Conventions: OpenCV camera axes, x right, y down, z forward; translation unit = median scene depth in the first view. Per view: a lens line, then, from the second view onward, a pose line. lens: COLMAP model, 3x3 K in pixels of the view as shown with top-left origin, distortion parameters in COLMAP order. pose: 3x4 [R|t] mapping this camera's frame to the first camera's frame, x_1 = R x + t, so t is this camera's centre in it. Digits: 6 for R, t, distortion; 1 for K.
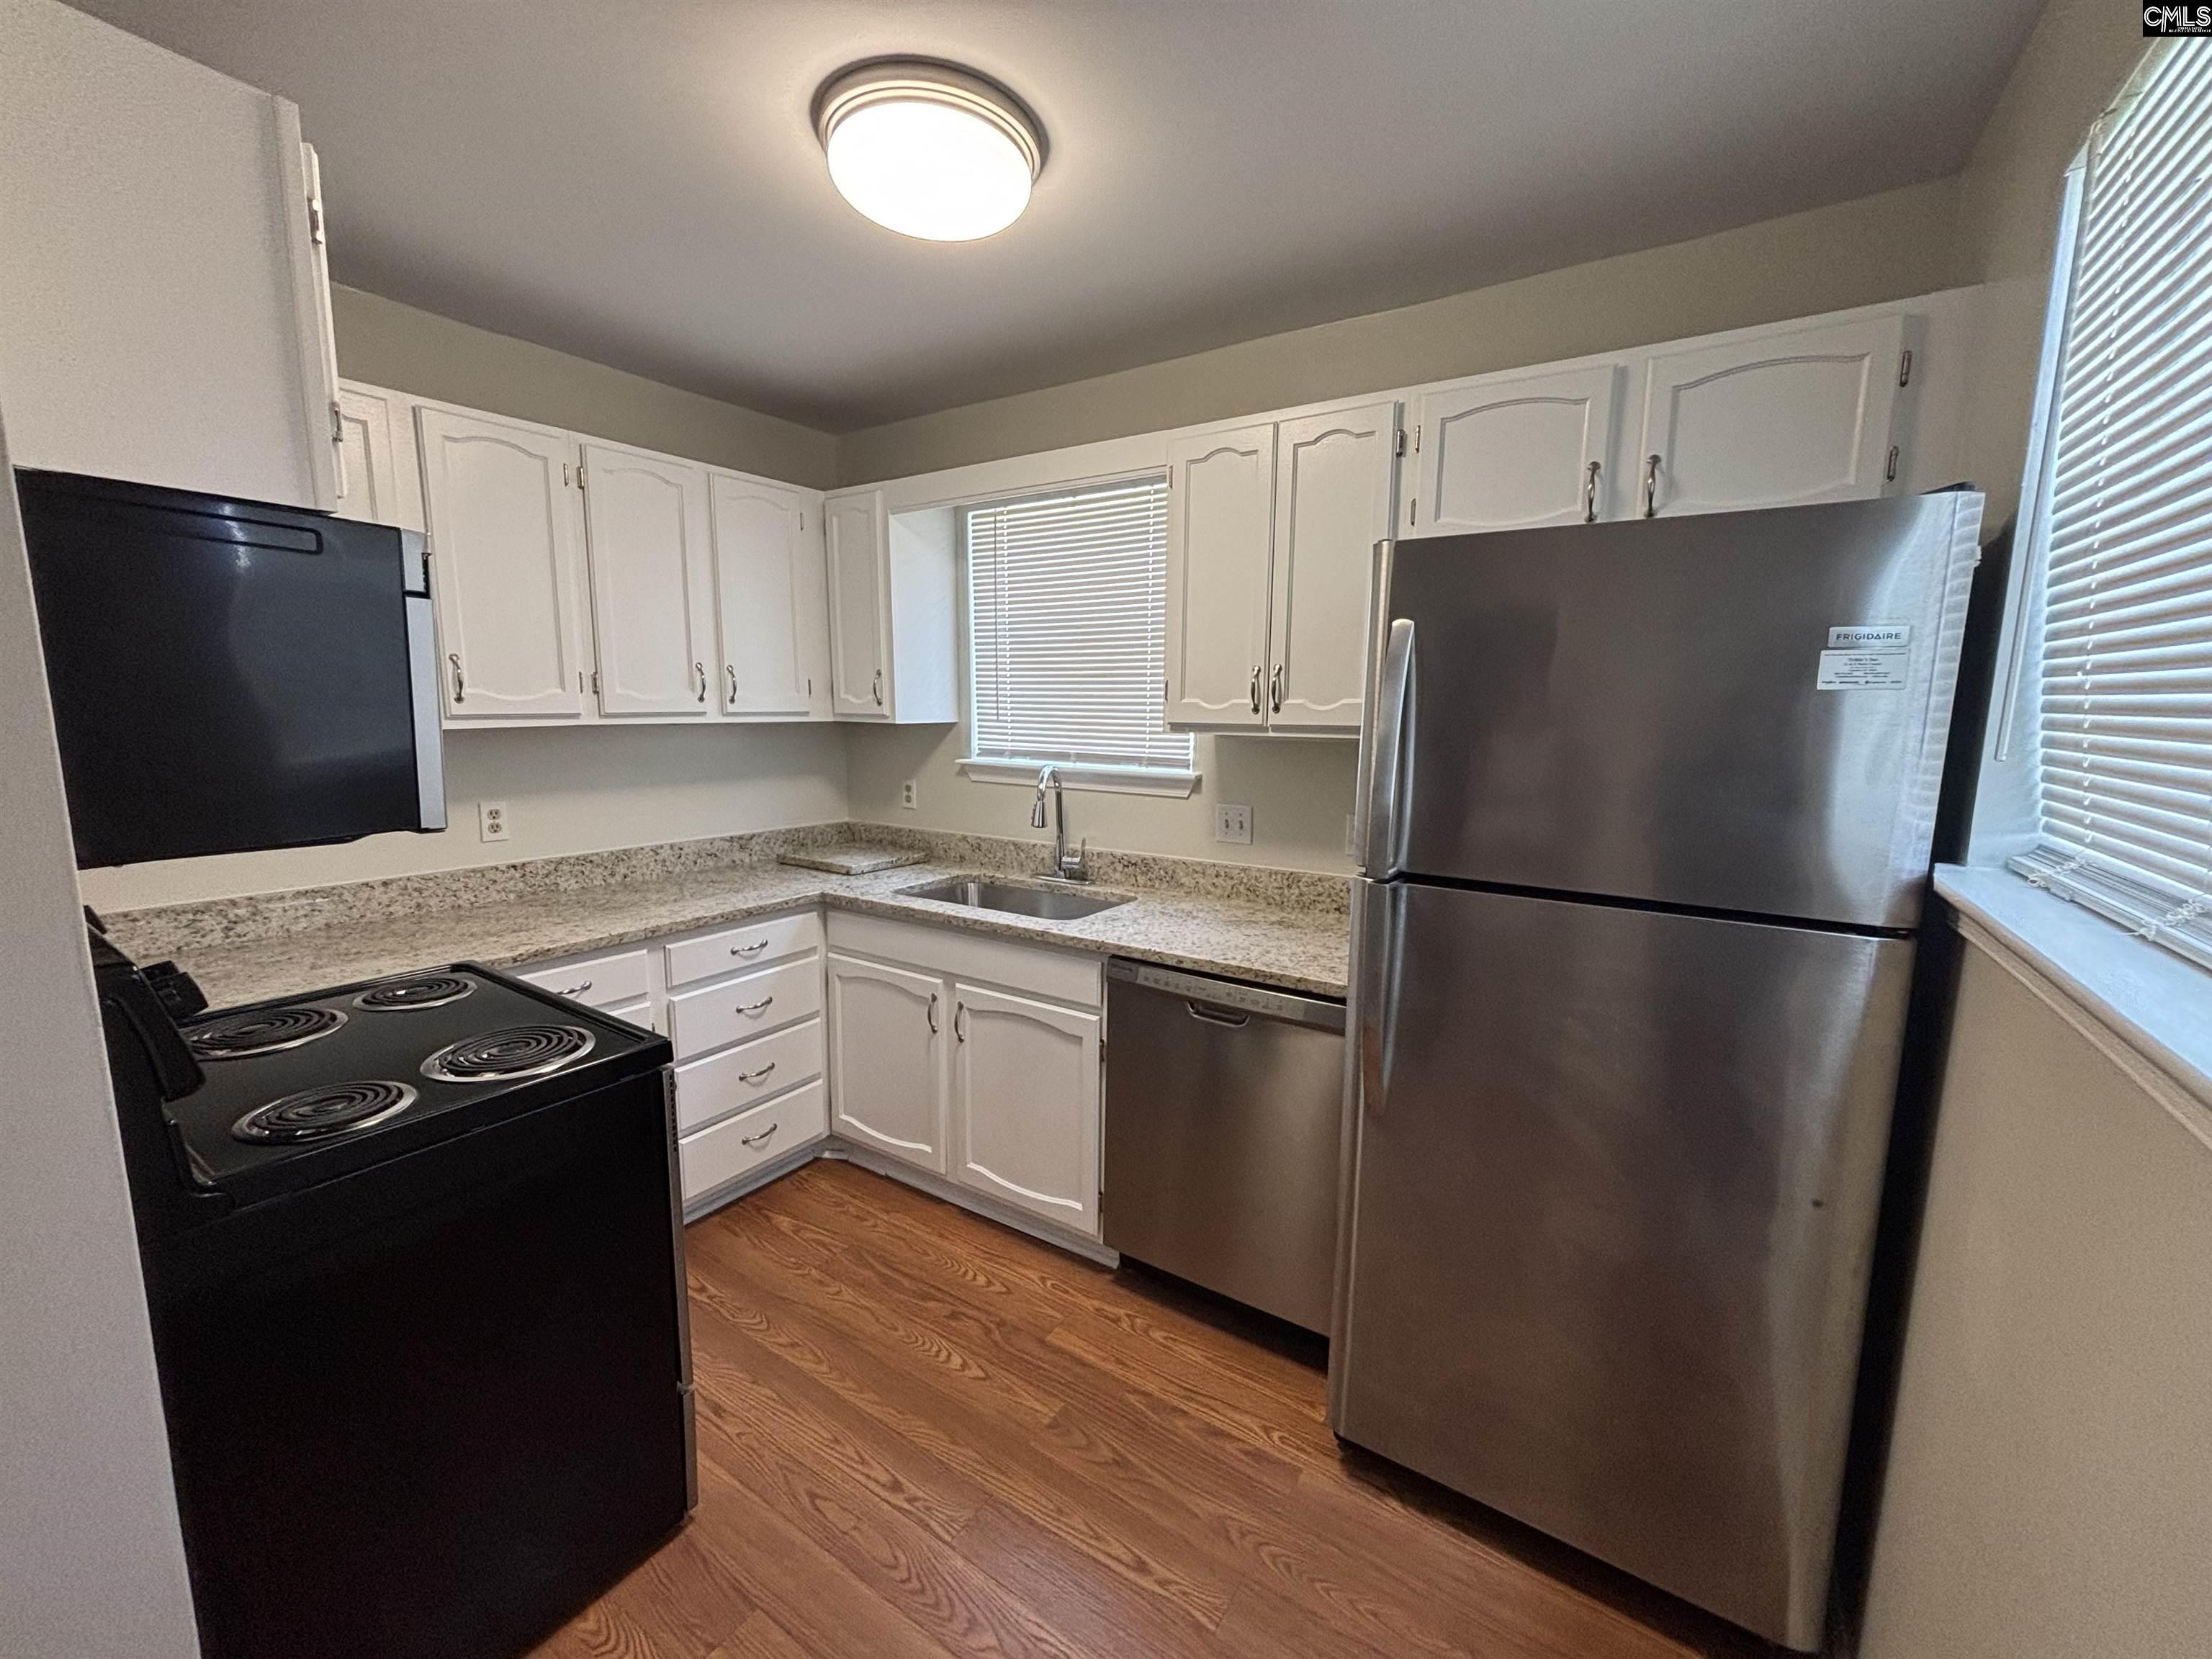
lens RADIAL K [[876.9, 0, 1096.2], [0, 876.9, 826.9], [0, 0, 1]] dist [-0.006683, 0.001272]
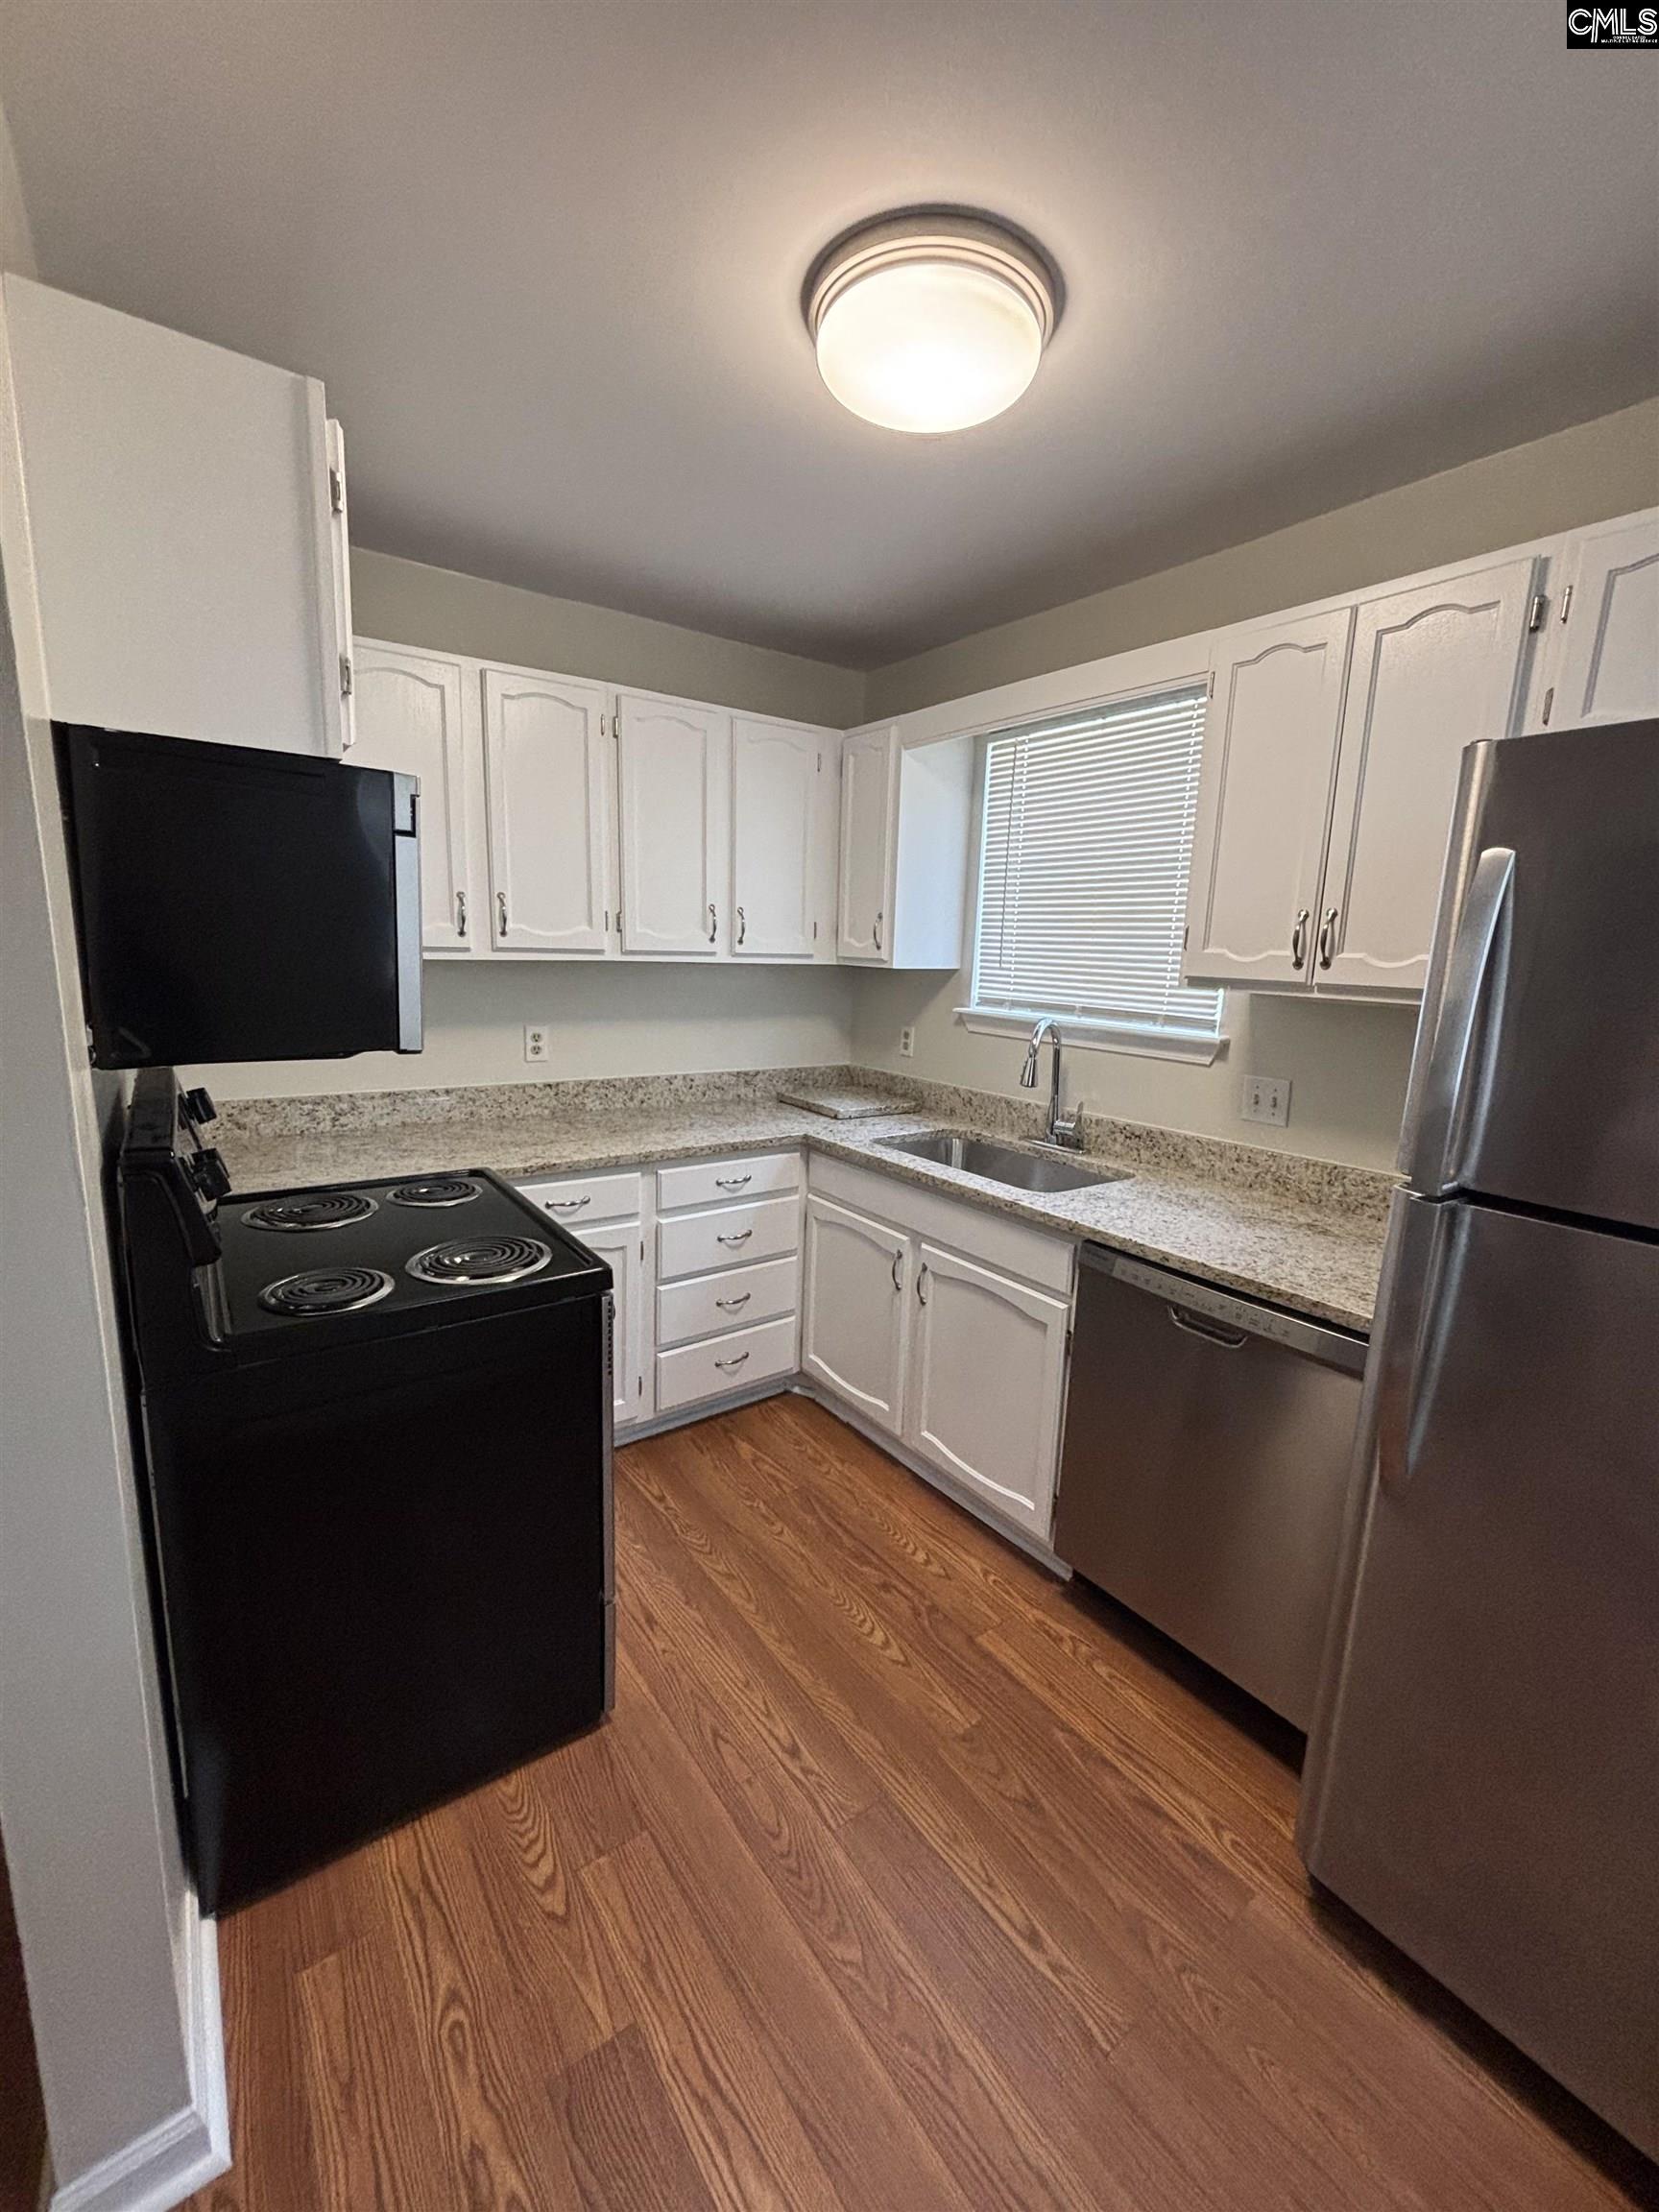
lens RADIAL K [[876.9, 0, 833.4], [0, 876.9, 1098.4], [0, 0, 1]] dist [-0.006683, 0.001272]
pose [[0.938550, 0.082257, -0.335199, 0.064272], [-0.072612, 0.996508, 0.041230, -0.012505], [0.337419, -0.014357, 0.941245, 0.086605]]
